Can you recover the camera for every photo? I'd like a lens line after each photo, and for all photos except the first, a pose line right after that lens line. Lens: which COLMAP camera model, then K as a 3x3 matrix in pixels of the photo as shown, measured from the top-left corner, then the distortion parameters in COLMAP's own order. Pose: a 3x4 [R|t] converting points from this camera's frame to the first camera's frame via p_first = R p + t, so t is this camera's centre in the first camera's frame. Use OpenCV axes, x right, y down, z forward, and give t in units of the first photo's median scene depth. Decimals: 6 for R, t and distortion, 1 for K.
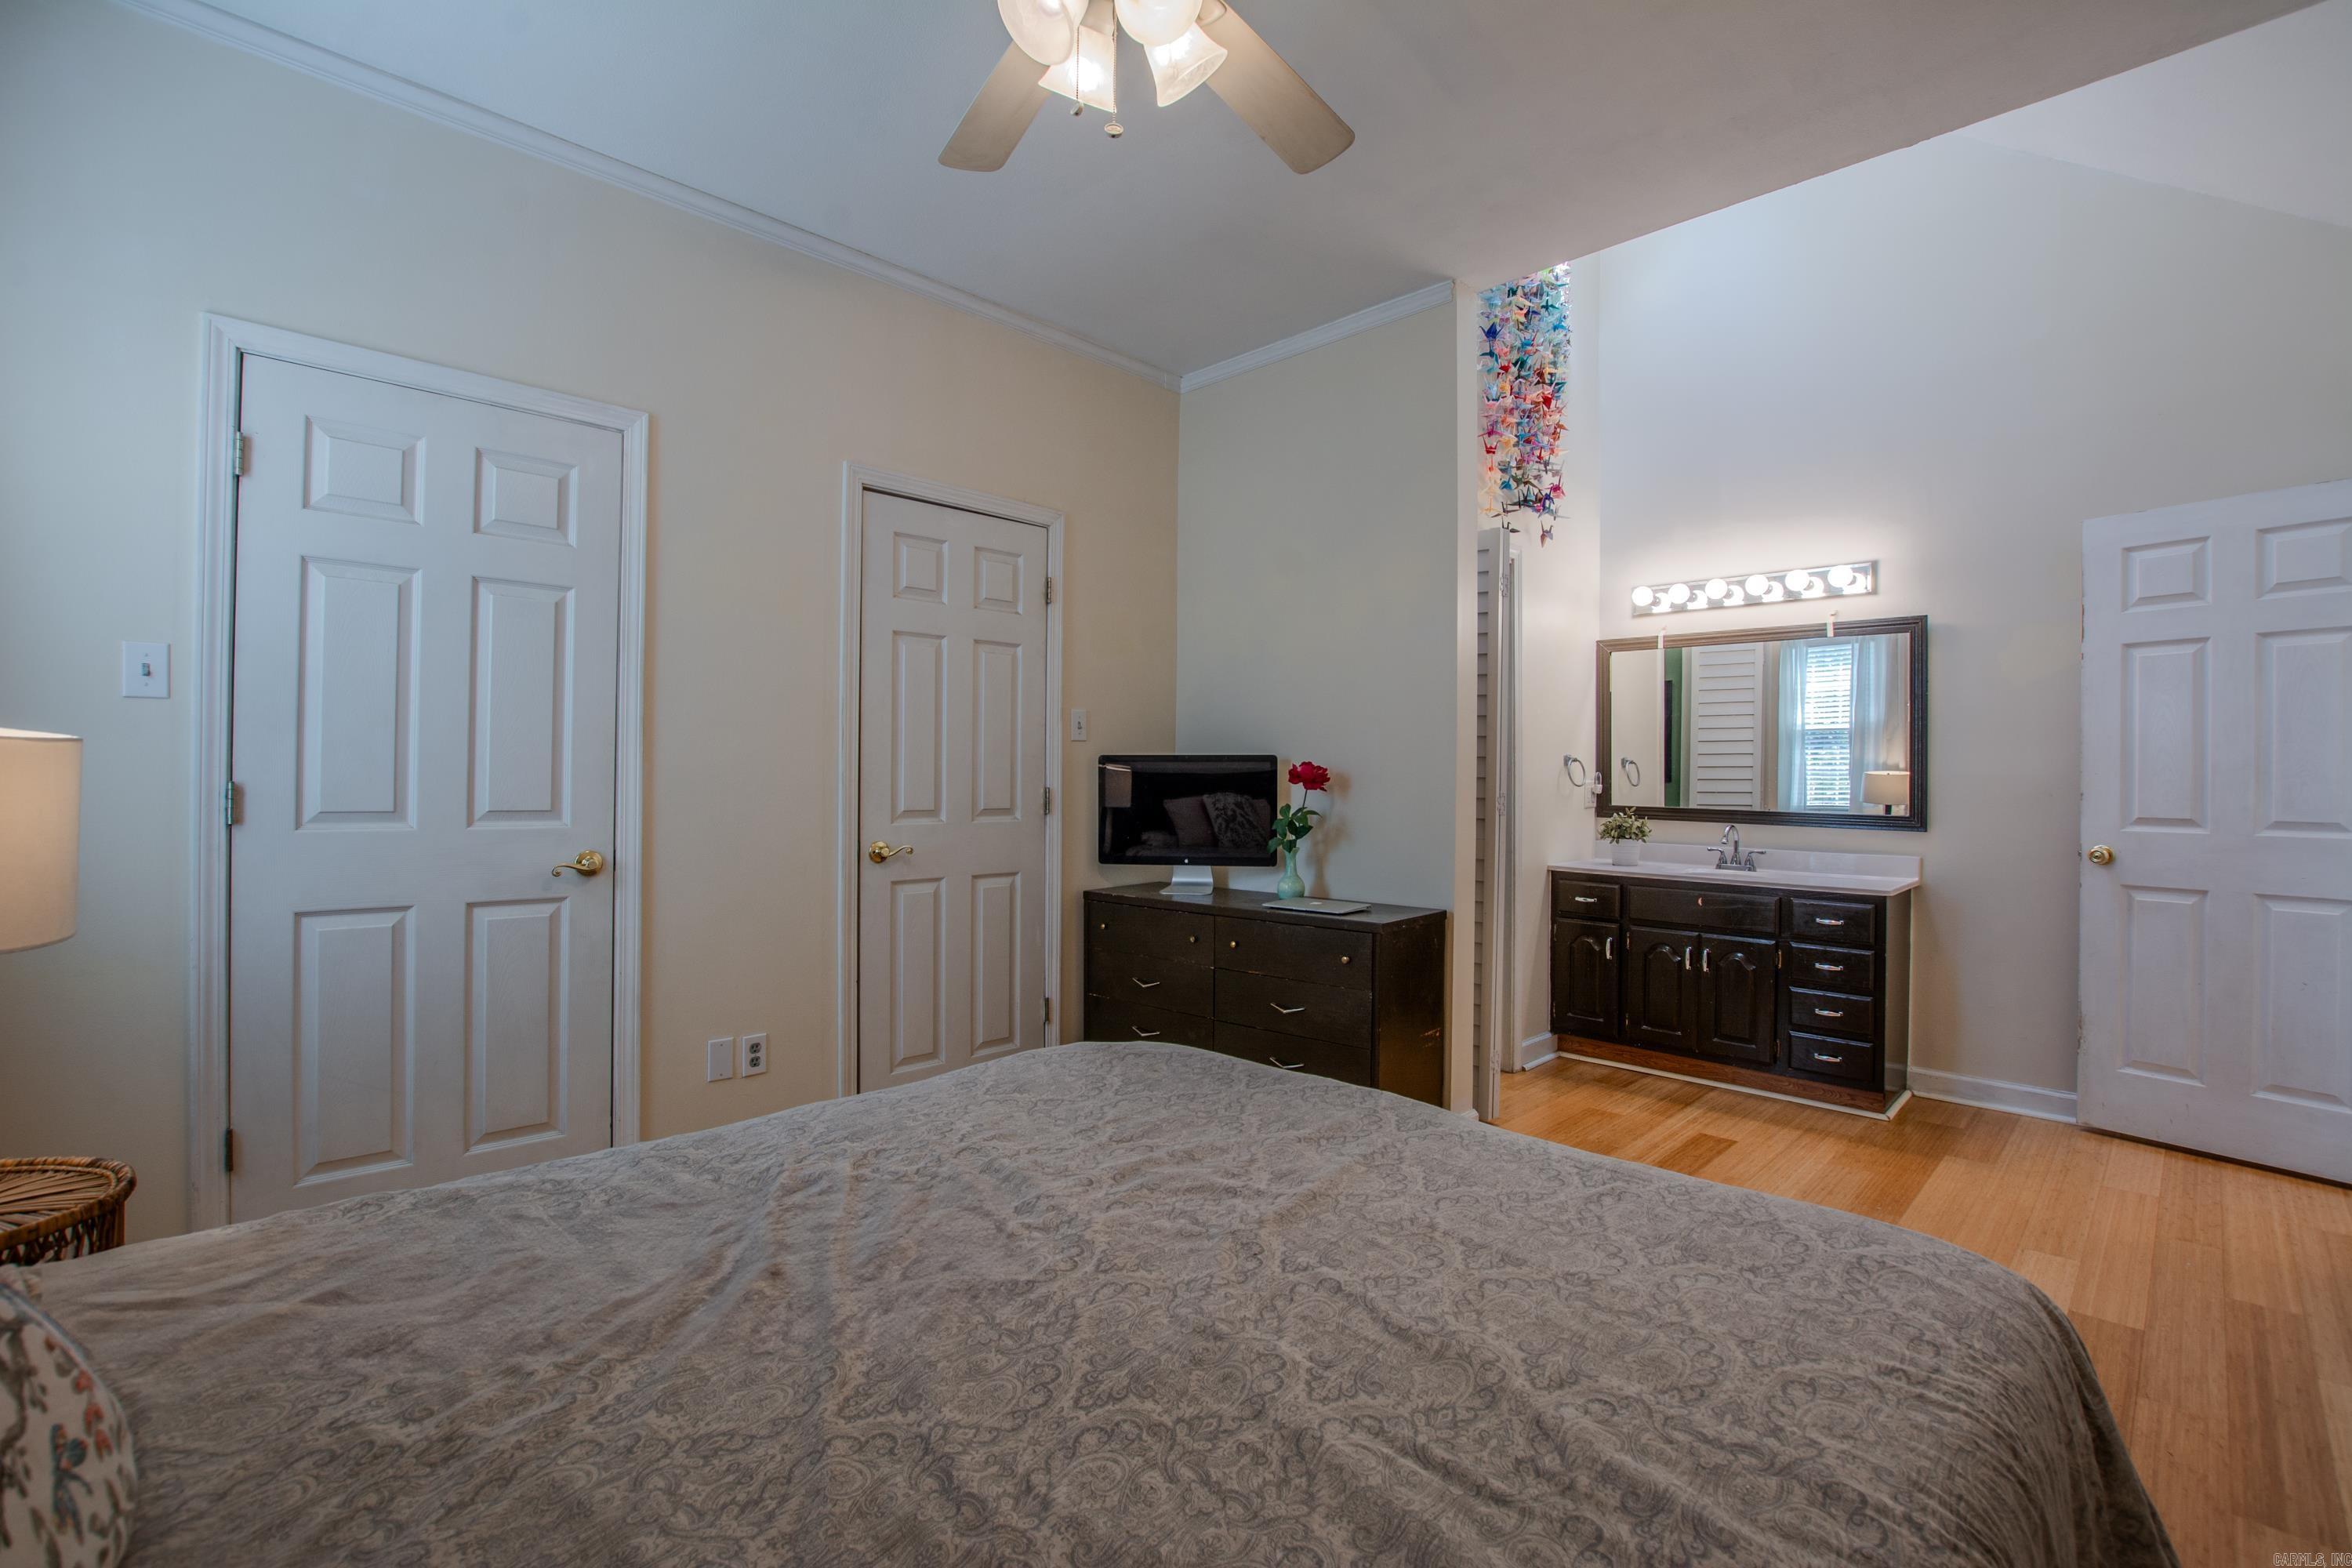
lens RADIAL K [[1023.7, 0, 1187.9], [0, 1023.7, 758.2], [0, 0, 1]] dist [0.005166, -0.003374]
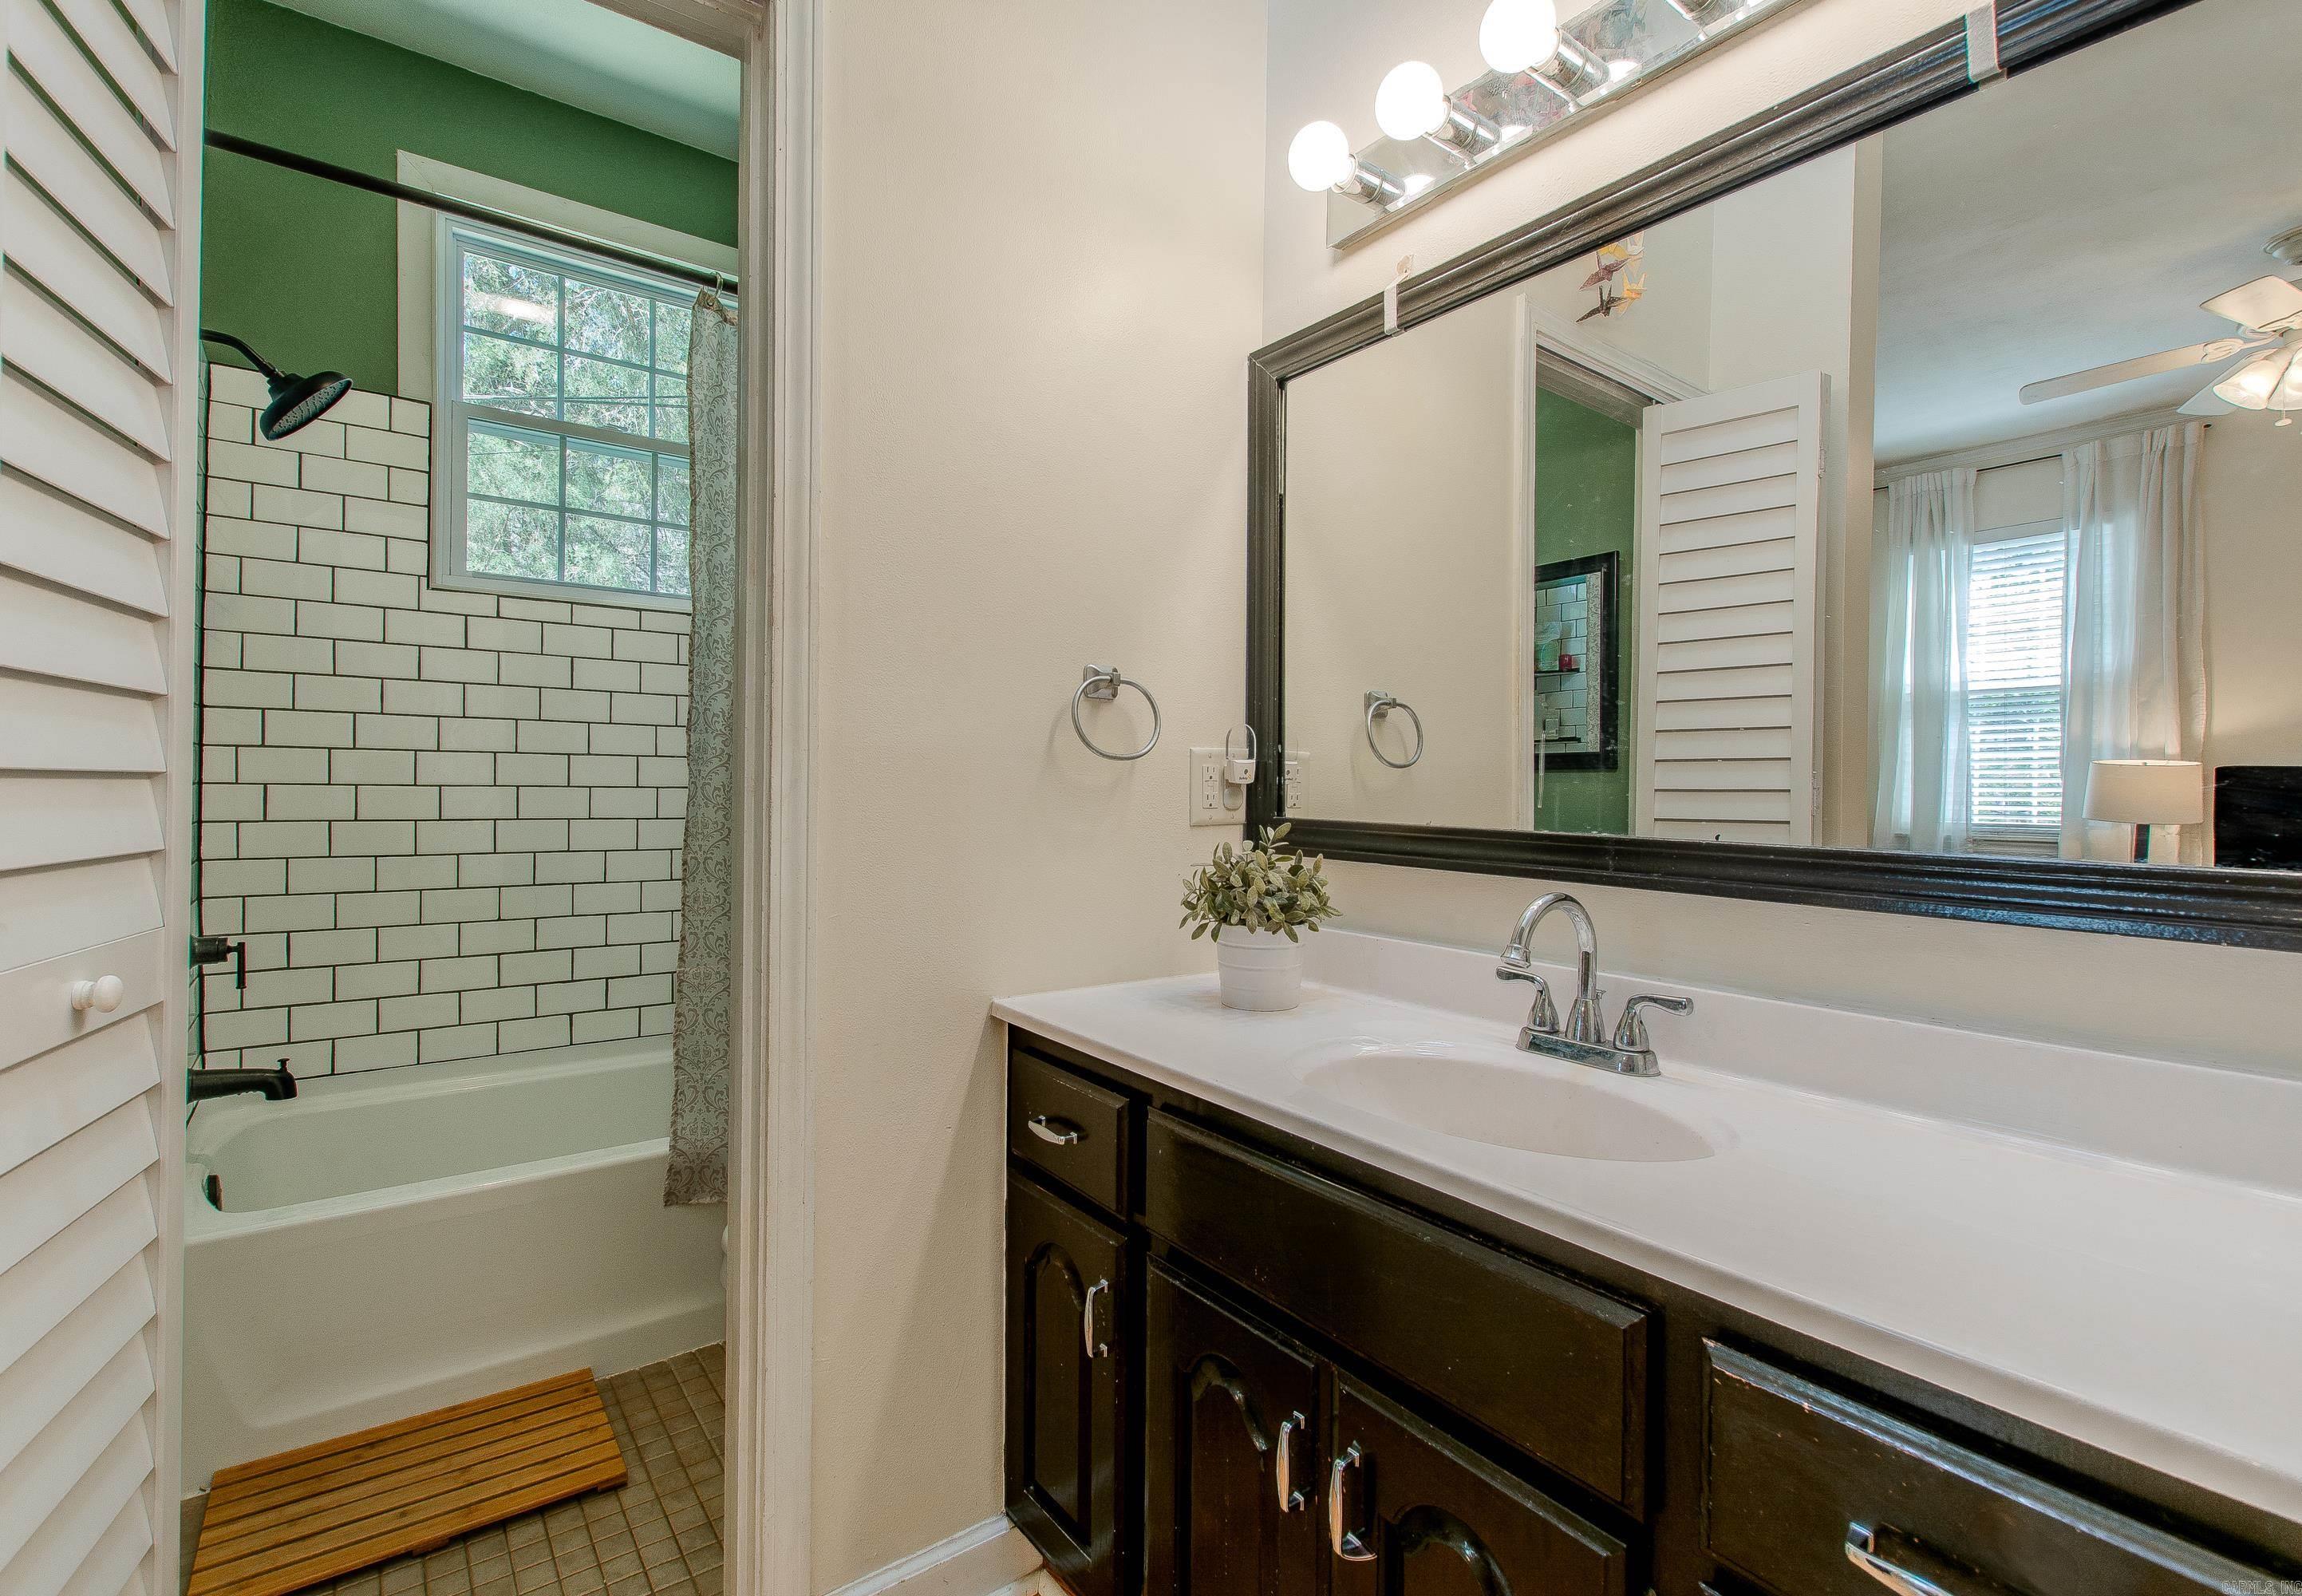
lens RADIAL K [[1085.4, 0, 1115.9], [0, 1085.4, 772.9], [0, 0, 1]] dist [-0.003733, 0.000859]
pose [[0.989125, -0.005632, -0.146968, 0.511314], [0.004663, 0.999965, -0.006934, 0.040307], [0.147002, 0.006174, 0.989117, 0.784299]]
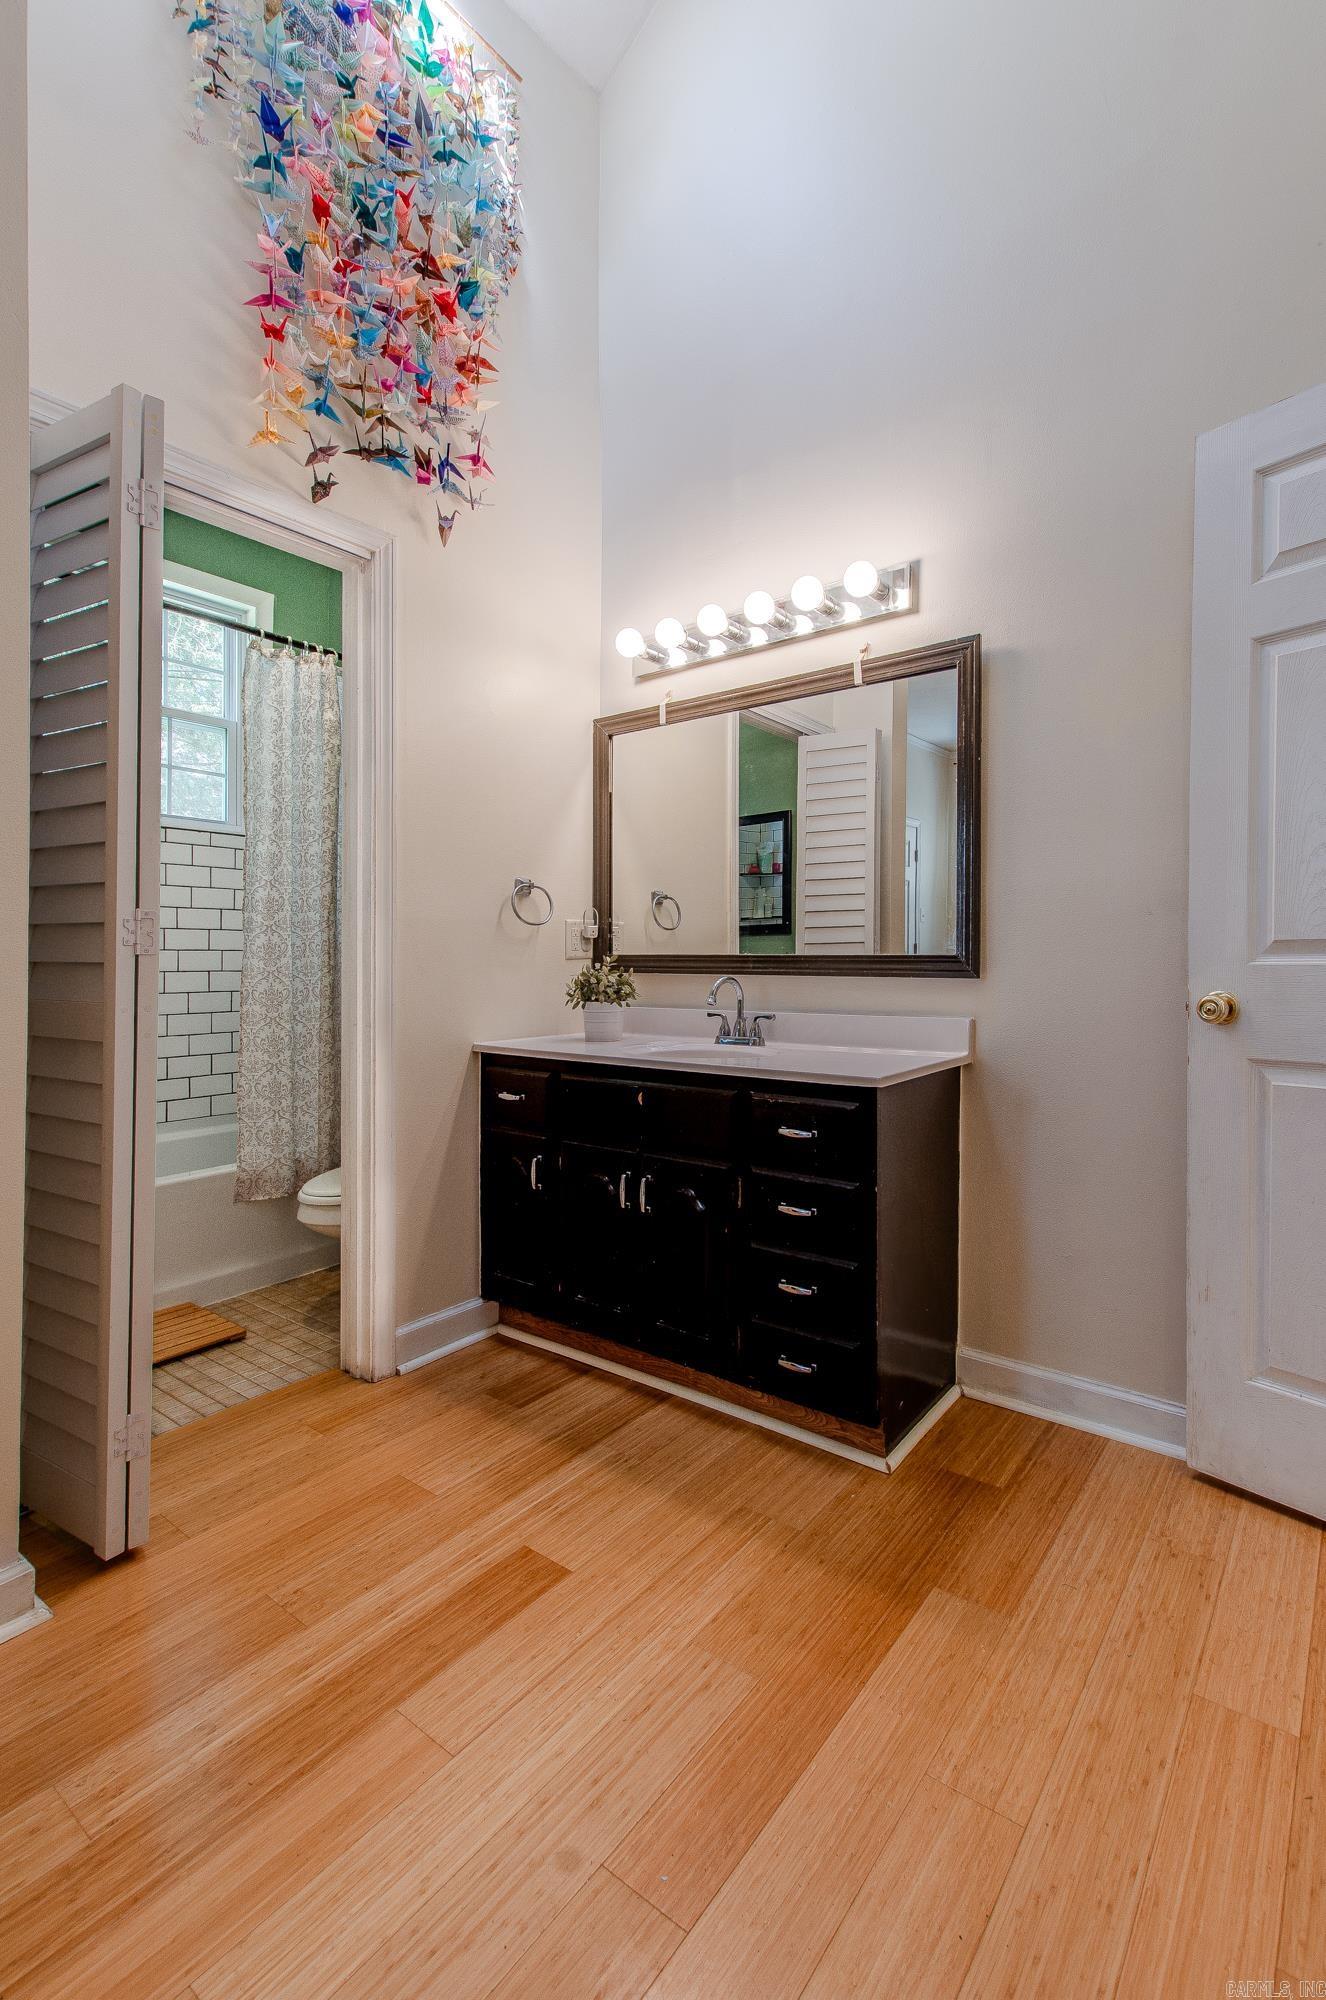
lens RADIAL K [[870.5, 0, 689.1], [0, 870.5, 965.8], [0, 0, 1]] dist [0.005166, -0.003374]
pose [[0.992682, -0.014067, 0.119935, 0.489271], [0.011875, 0.999749, 0.018977, 0.053017], [-0.120172, -0.017413, 0.992600, 0.501790]]
